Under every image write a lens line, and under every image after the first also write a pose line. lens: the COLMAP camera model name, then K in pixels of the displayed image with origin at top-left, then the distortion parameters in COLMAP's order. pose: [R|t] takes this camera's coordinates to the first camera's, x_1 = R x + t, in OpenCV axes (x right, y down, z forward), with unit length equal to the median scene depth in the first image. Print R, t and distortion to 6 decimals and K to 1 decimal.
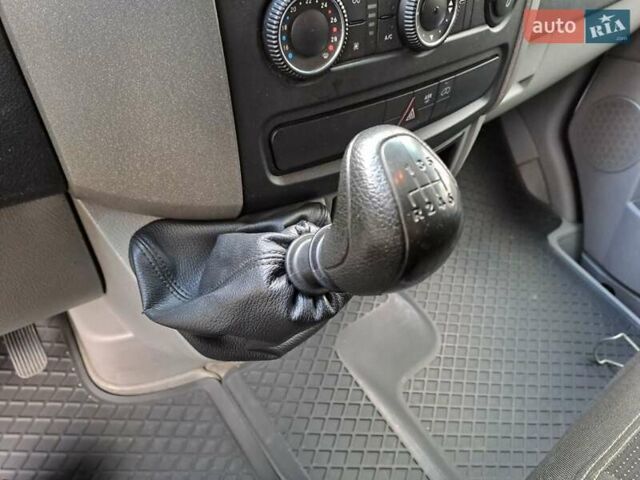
lens RADIAL K [[470.4, 0, 319.9], [0, 470.4, 237.8], [0, 0, 1]] dist [0.091354, -0.085476]
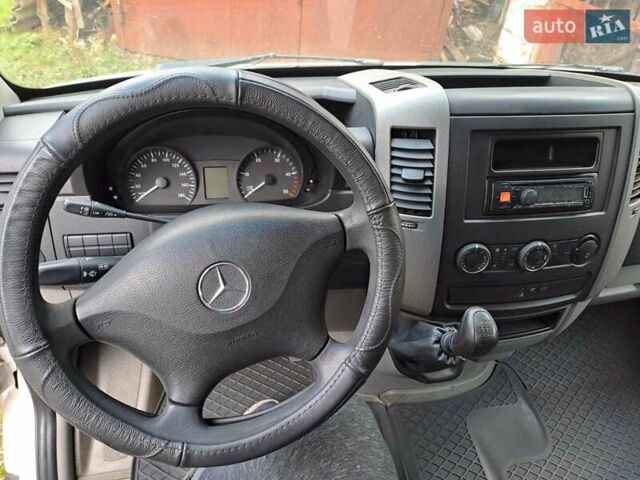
lens RADIAL K [[470.4, 0, 319.9], [0, 470.4, 237.8], [0, 0, 1]] dist [0.091354, -0.085476]
pose [[0.886206, 0.240531, -0.395959, 0.216277], [-0.305086, 0.946175, -0.108051, 0.006838], [0.348657, 0.216557, 0.911889, -1.614873]]
